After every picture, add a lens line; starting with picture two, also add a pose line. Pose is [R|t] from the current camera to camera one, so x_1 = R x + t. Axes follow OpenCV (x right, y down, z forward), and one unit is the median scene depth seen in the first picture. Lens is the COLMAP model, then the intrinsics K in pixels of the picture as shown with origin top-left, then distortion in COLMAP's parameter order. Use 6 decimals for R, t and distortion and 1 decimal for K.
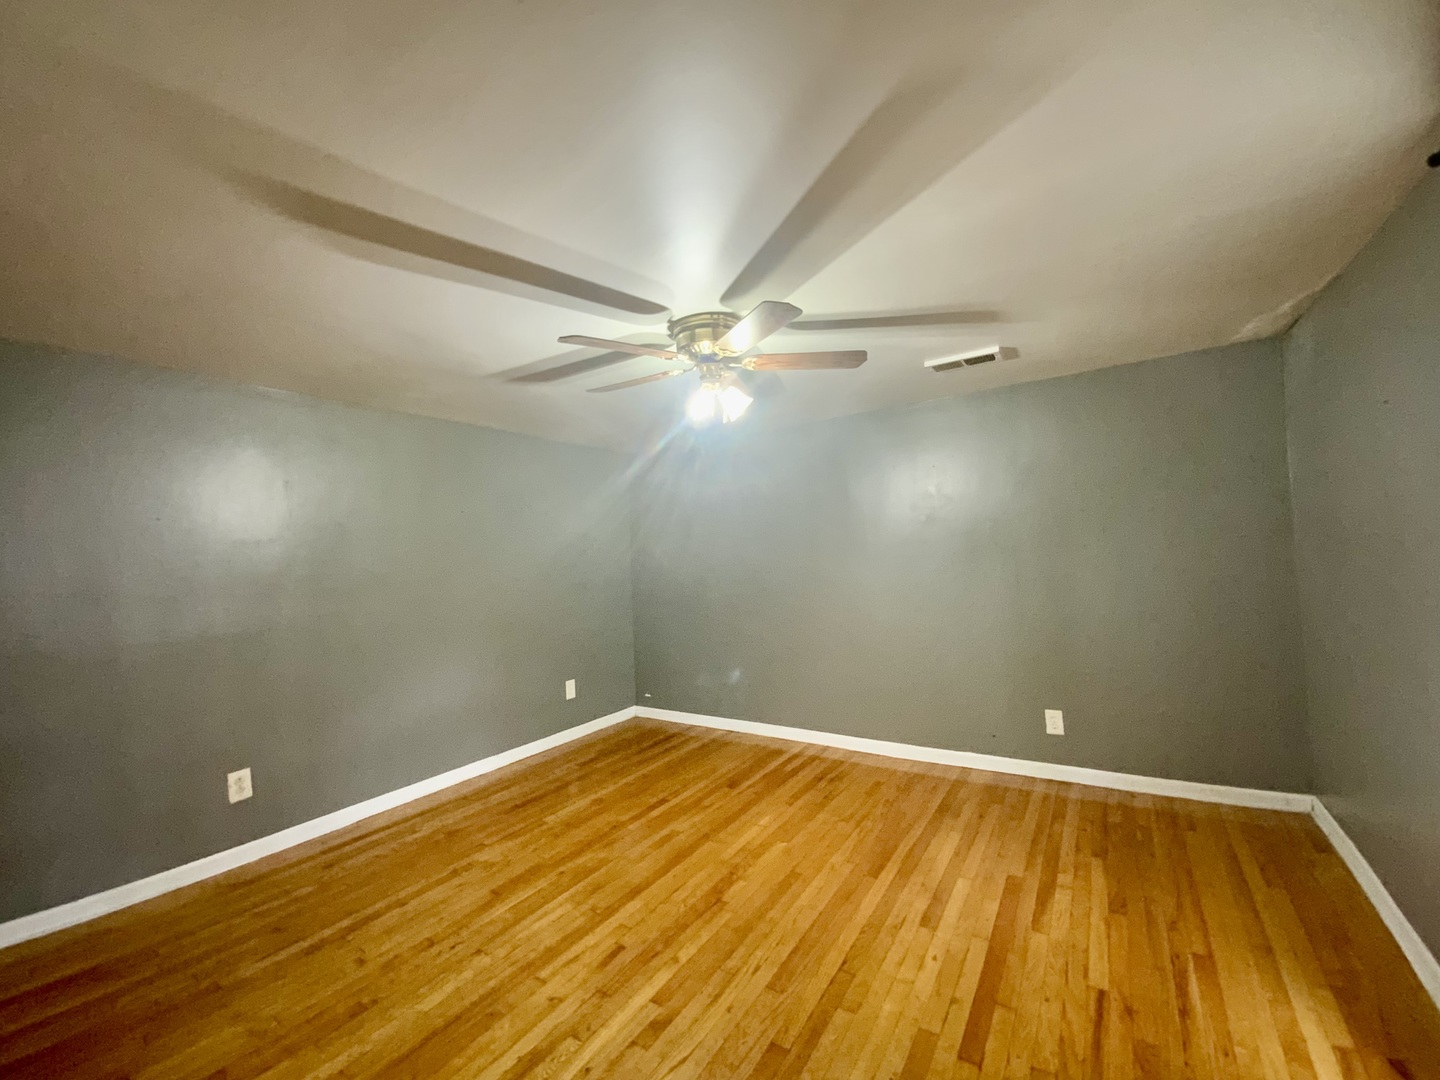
lens RADIAL K [[582.4, 0, 720.0], [0, 582.4, 540.0], [0, 0, 1]] dist [0.026109, -0.021732]
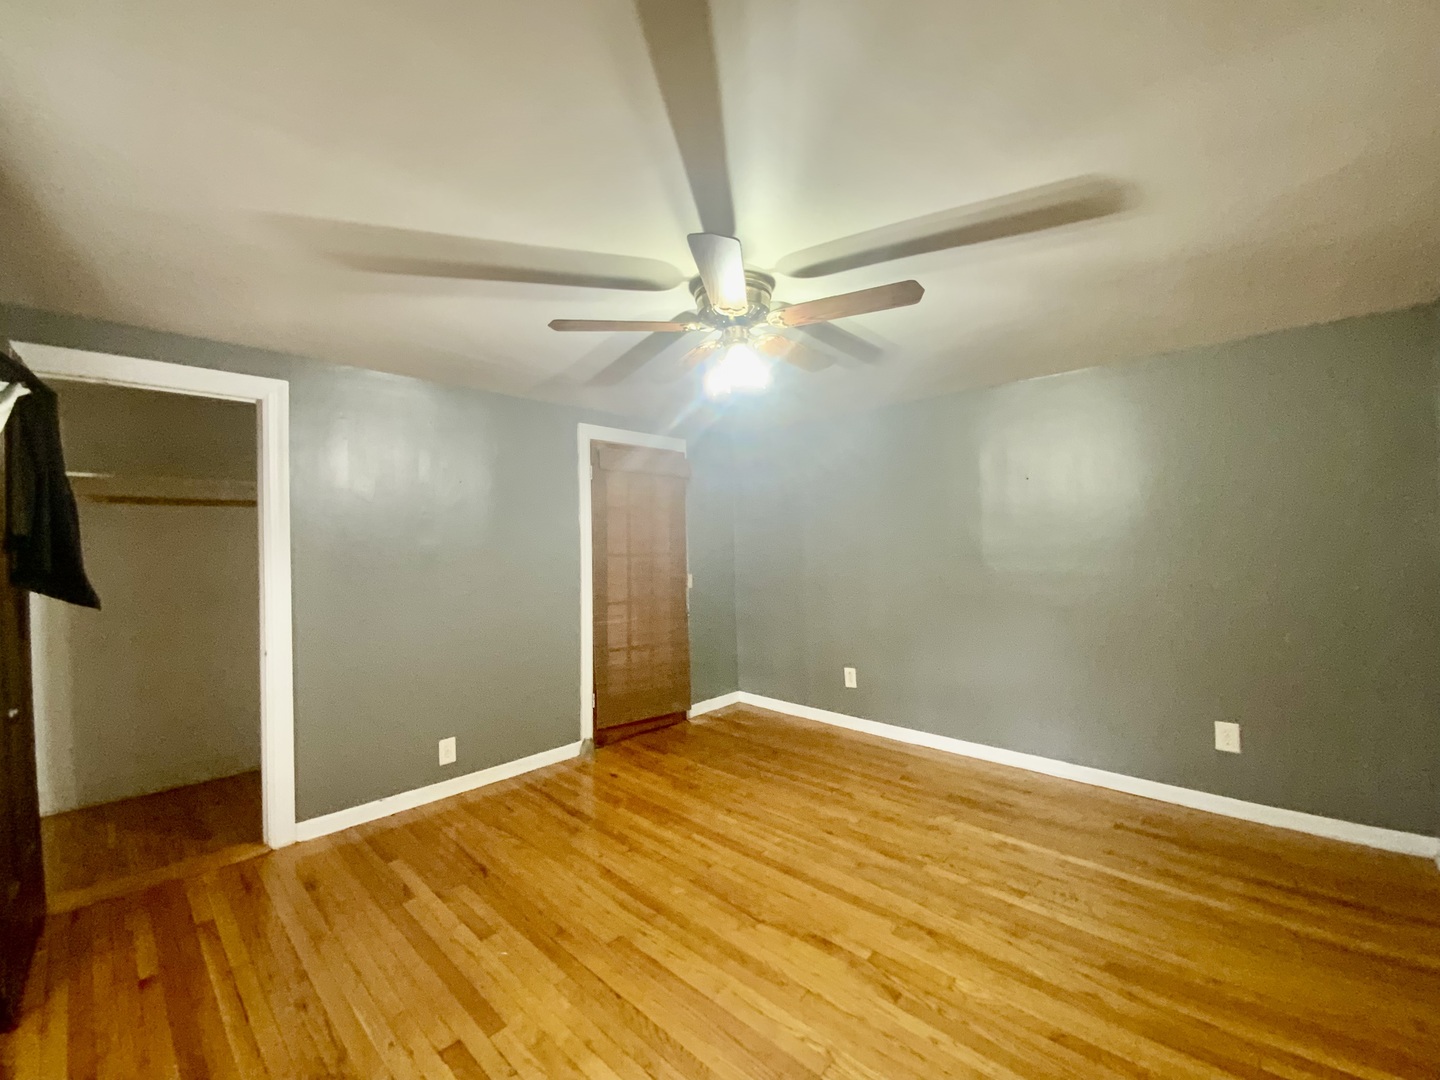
lens RADIAL K [[582.4, 0, 720.0], [0, 582.4, 540.0], [0, 0, 1]] dist [0.026109, -0.021732]
pose [[-0.176899, 0.034355, -0.983629, 0.780582], [0.053325, 0.998257, 0.025275, -0.003235], [0.982783, -0.047981, -0.178423, 0.996892]]
